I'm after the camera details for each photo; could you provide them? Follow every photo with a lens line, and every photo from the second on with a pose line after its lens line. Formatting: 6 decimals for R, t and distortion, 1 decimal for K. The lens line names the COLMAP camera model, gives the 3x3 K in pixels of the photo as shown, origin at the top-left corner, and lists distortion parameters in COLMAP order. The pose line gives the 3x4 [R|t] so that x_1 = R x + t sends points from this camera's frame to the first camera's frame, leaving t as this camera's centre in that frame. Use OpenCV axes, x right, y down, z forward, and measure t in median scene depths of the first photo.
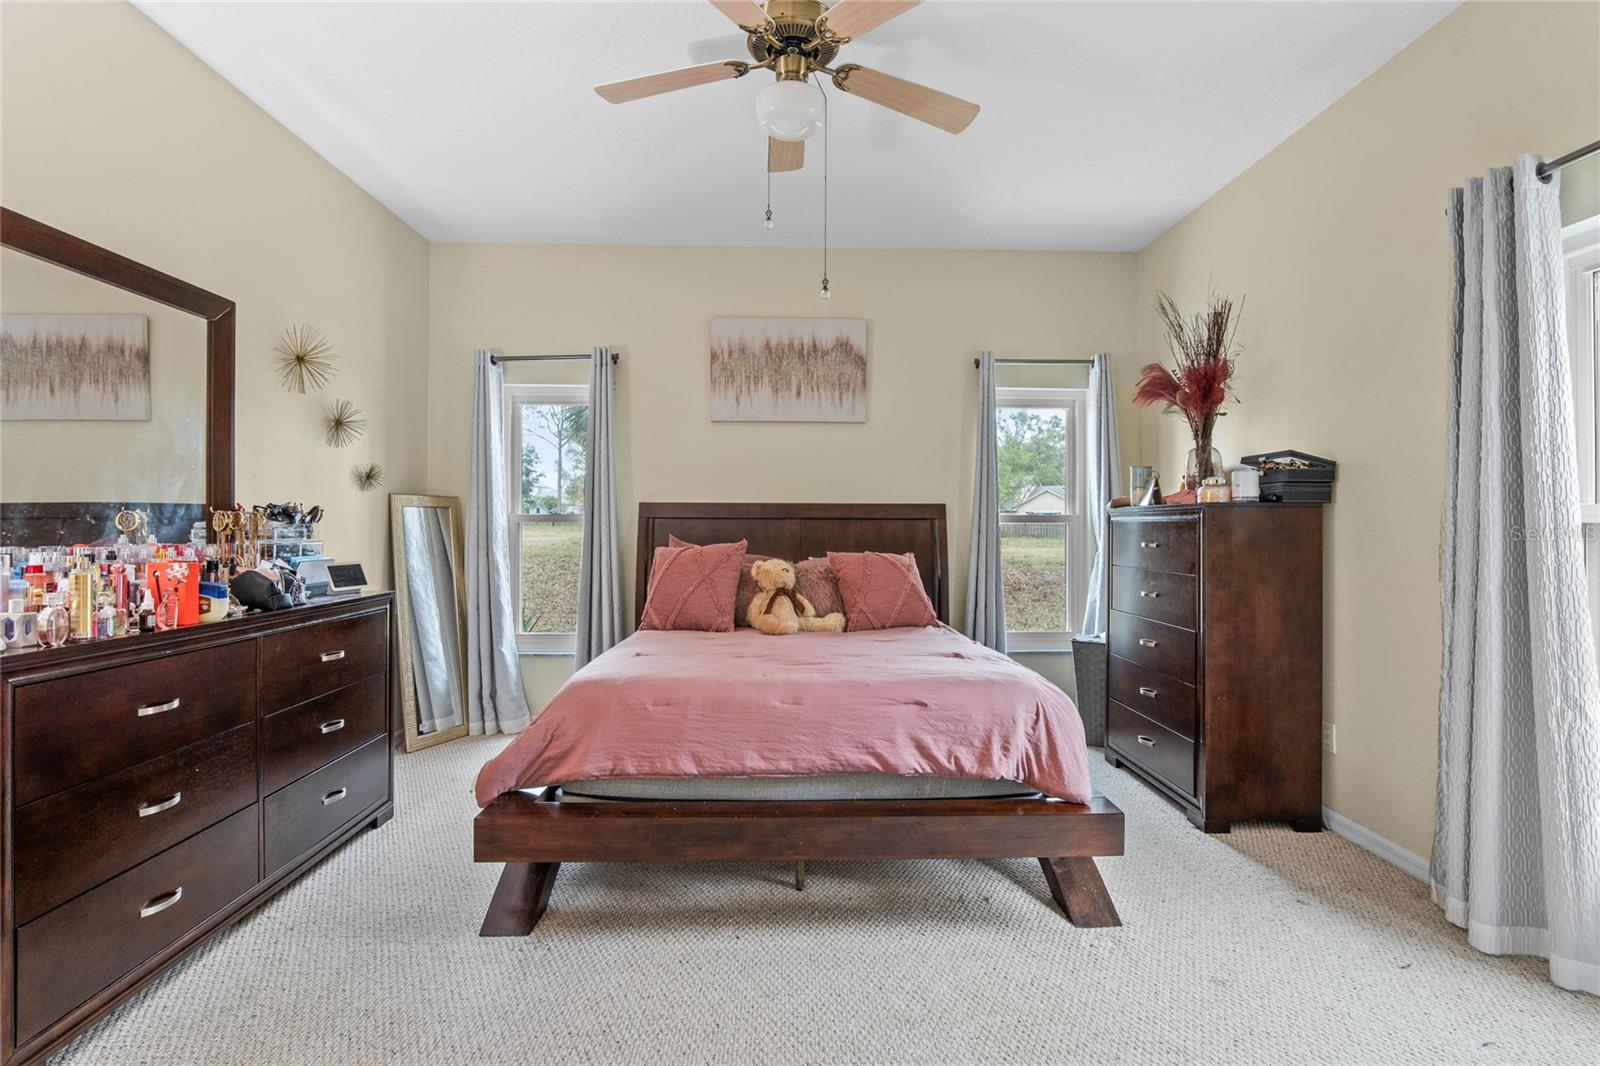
lens RADIAL K [[747.9, 0, 806.4], [0, 747.9, 519.8], [0, 0, 1]] dist [-0.023266, 0.007110]
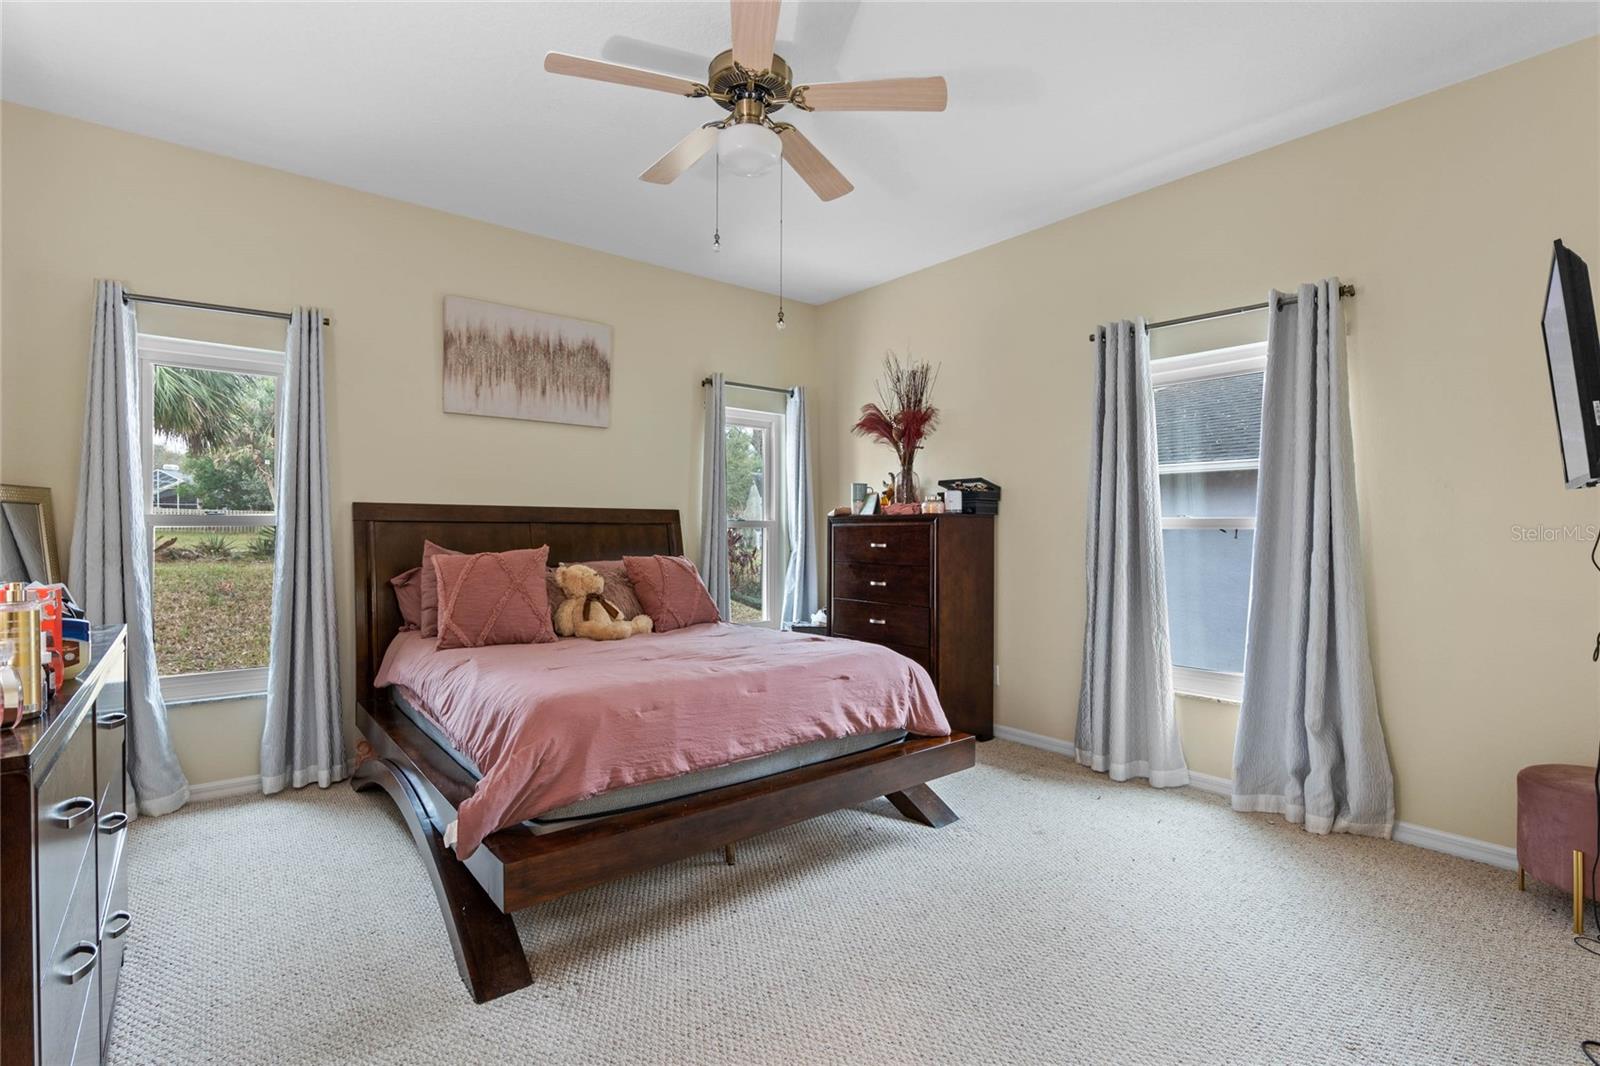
lens RADIAL K [[743.7, 0, 803.4], [0, 743.7, 532.6], [0, 0, 1]] dist [-0.025985, 0.008853]
pose [[0.792580, -0.002391, 0.609763, -0.494150], [-0.004789, 0.999937, 0.010146, -0.000510], [-0.609749, -0.010962, 0.792519, 0.068518]]
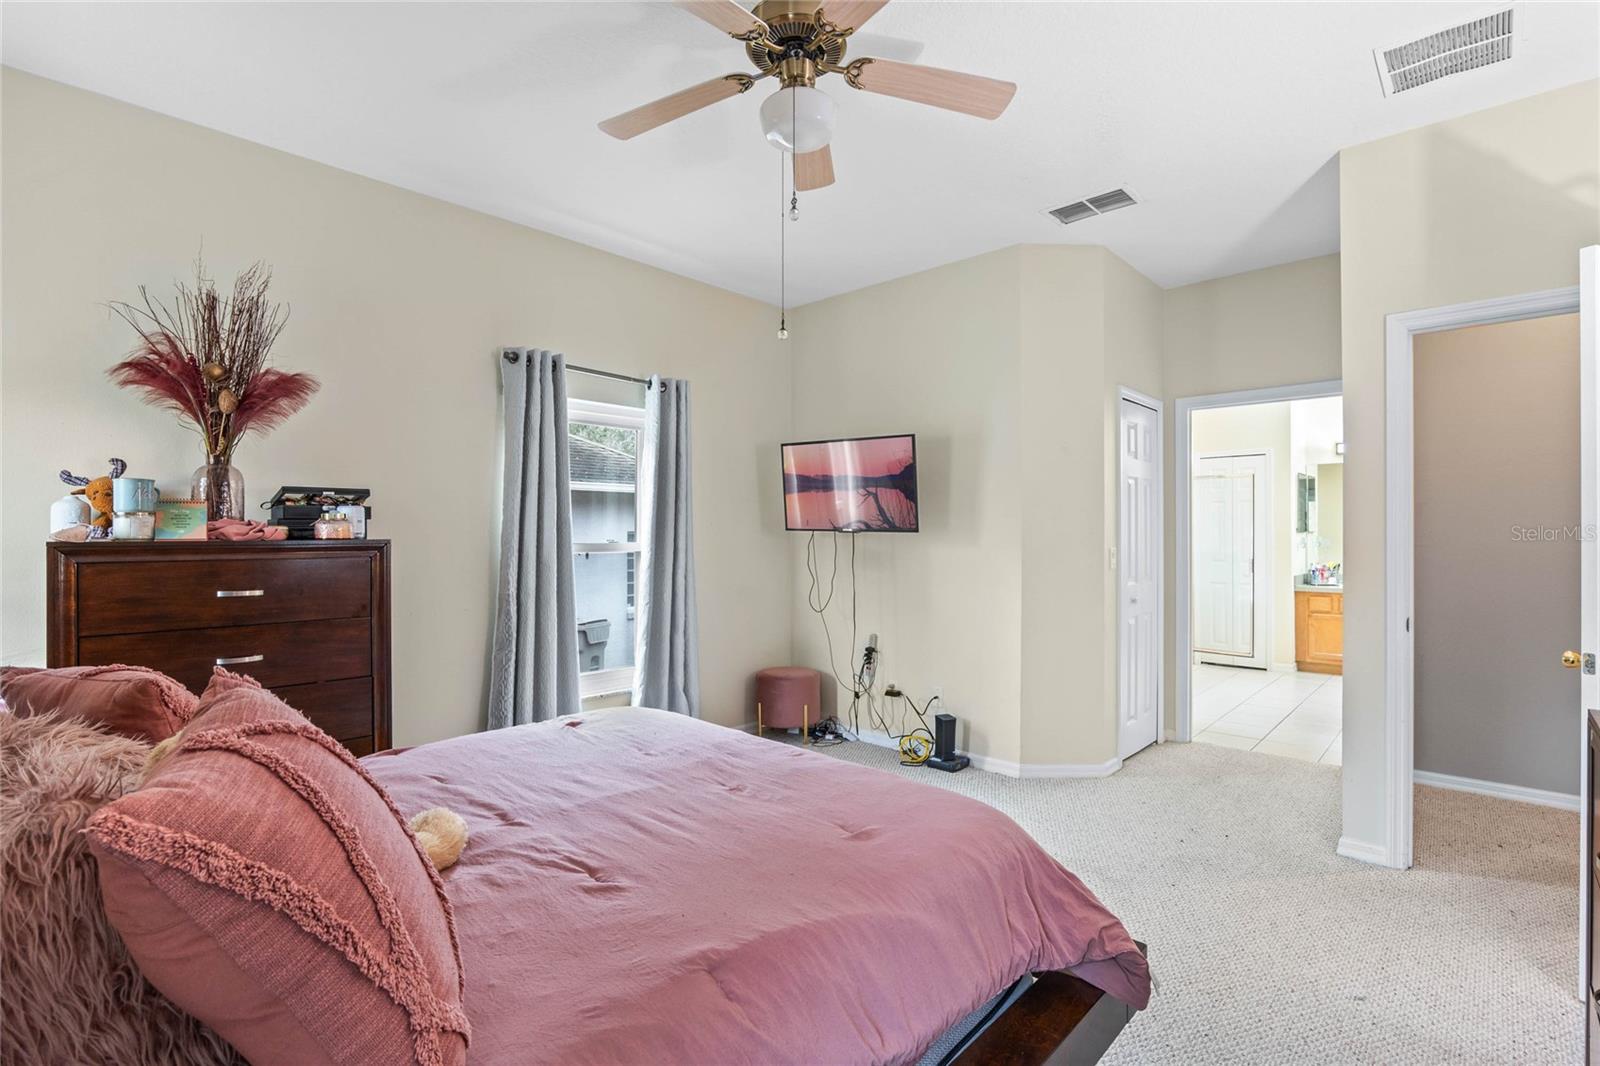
lens RADIAL K [[743.7, 0, 803.4], [0, 743.7, 532.6], [0, 0, 1]] dist [-0.025985, 0.008853]
pose [[-0.709550, 0.005075, 0.704637, -0.523458], [-0.003048, 0.999943, -0.010272, -0.023936], [-0.704648, -0.009436, -0.709494, 1.306385]]
